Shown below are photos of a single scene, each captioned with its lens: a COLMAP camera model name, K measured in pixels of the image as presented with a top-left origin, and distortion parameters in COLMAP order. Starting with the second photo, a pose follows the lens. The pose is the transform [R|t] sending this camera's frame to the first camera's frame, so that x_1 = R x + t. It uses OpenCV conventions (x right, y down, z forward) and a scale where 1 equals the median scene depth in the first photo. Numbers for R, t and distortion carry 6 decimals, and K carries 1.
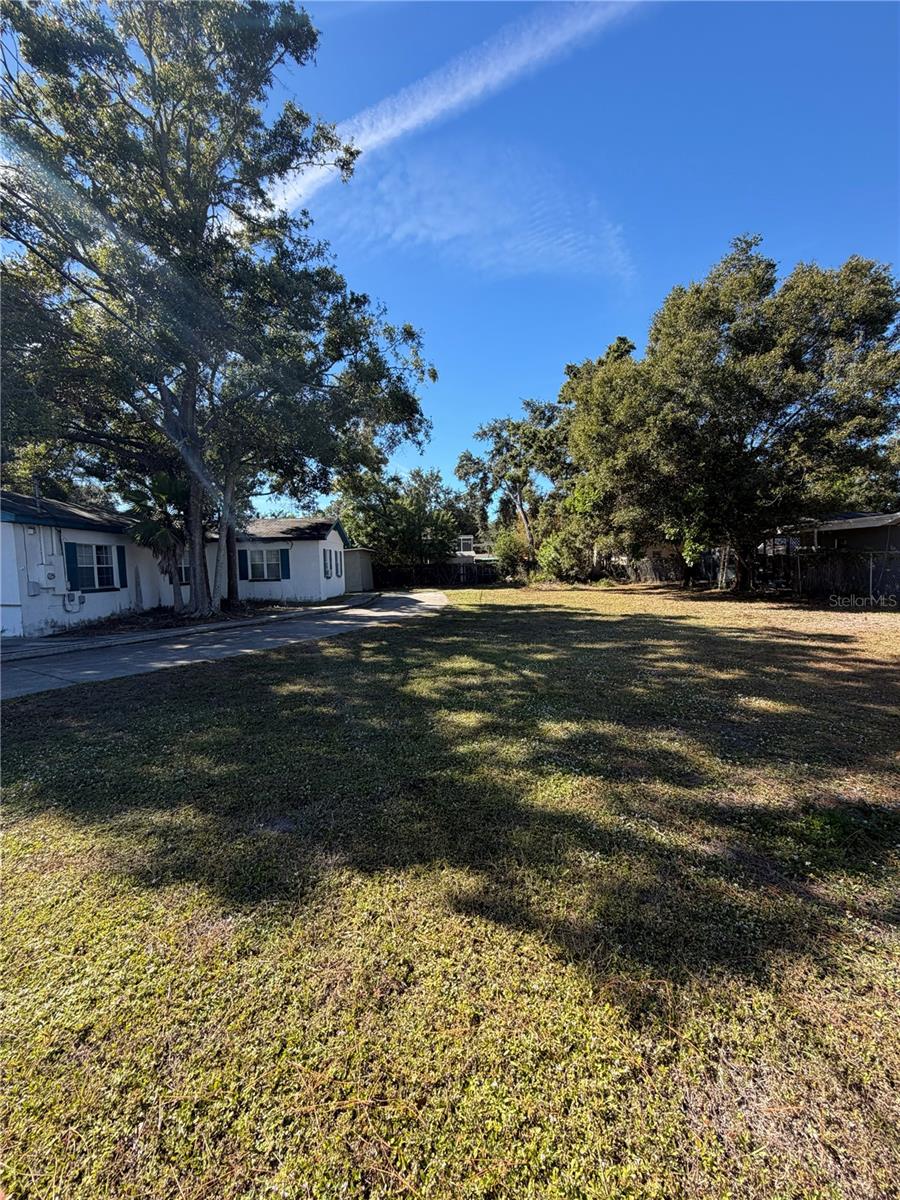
lens RADIAL K [[480.1, 0, 451.6], [0, 480.1, 597.9], [0, 0, 1]] dist [0.002626, -0.000175]
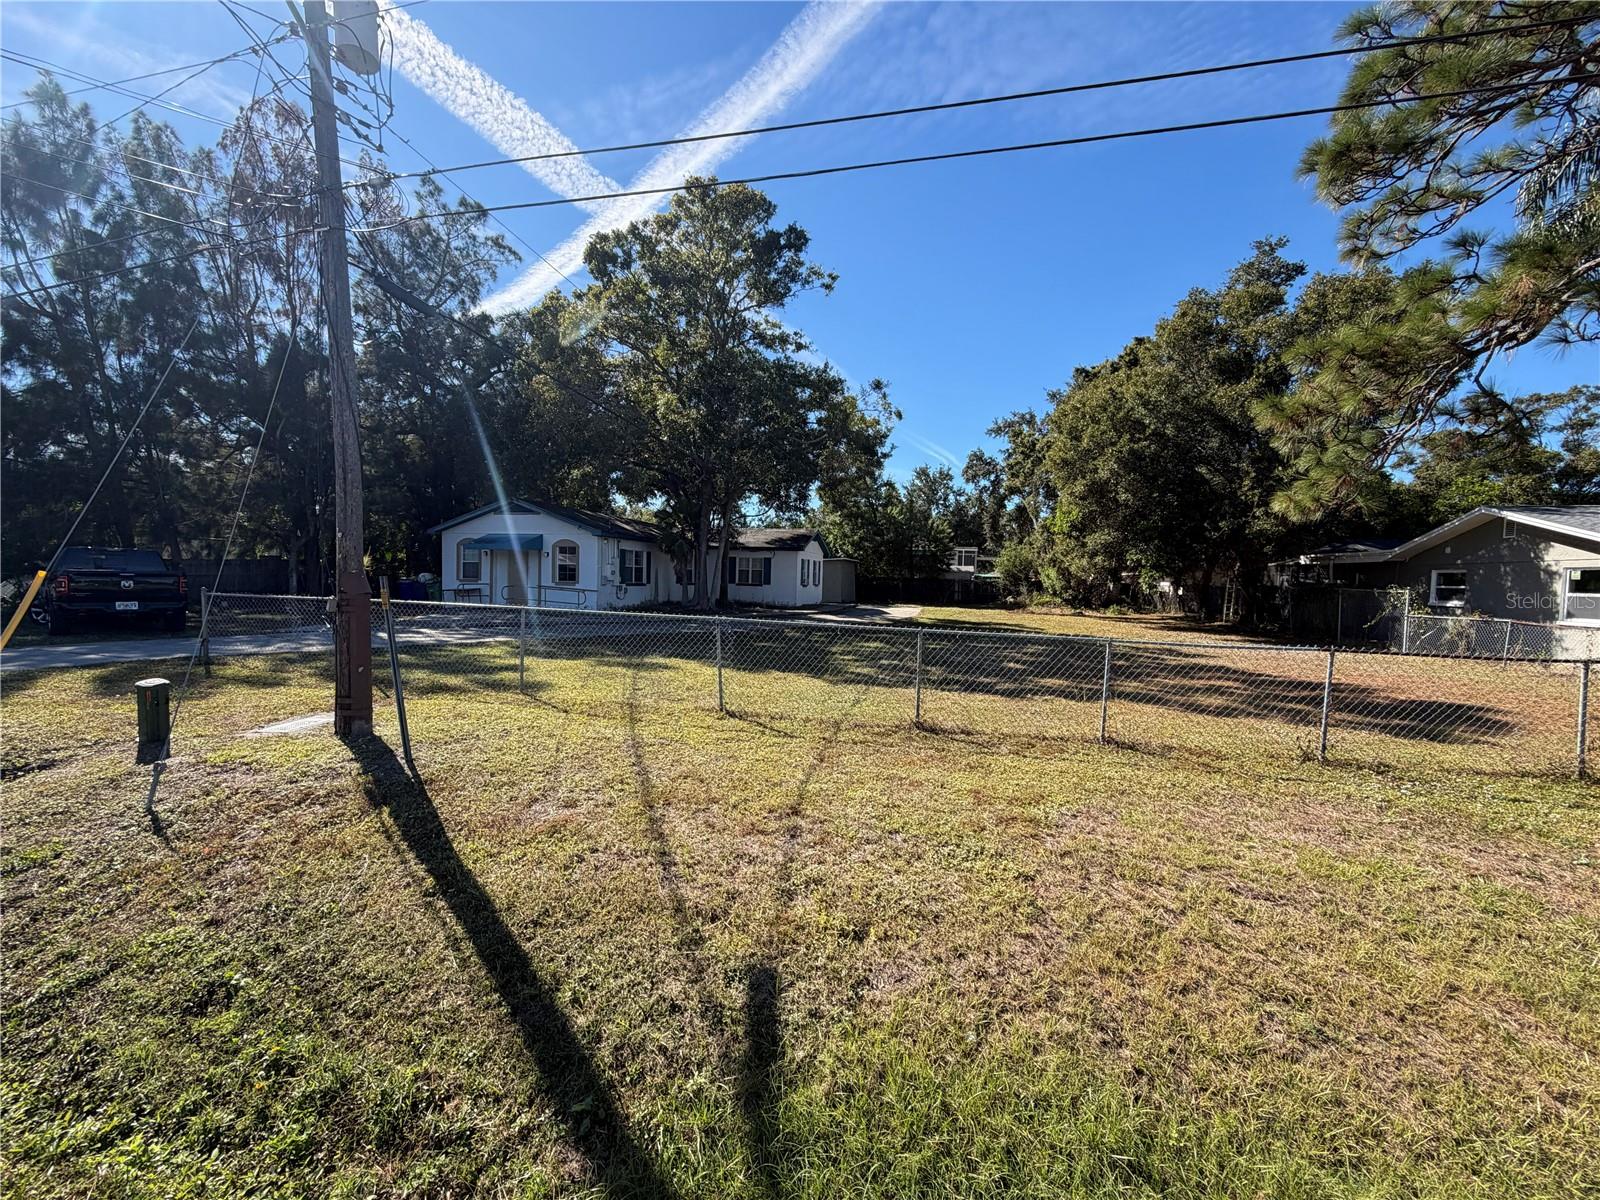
lens RADIAL K [[640.2, 0, 800.1], [0, 640.2, 599.7], [0, 0, 1]] dist [0.002626, -0.000175]
pose [[0.958040, 0.060568, -0.280164, 0.105667], [-0.069642, 0.997317, -0.022536, 0.017182], [0.278047, 0.041101, 0.959688, -0.290770]]
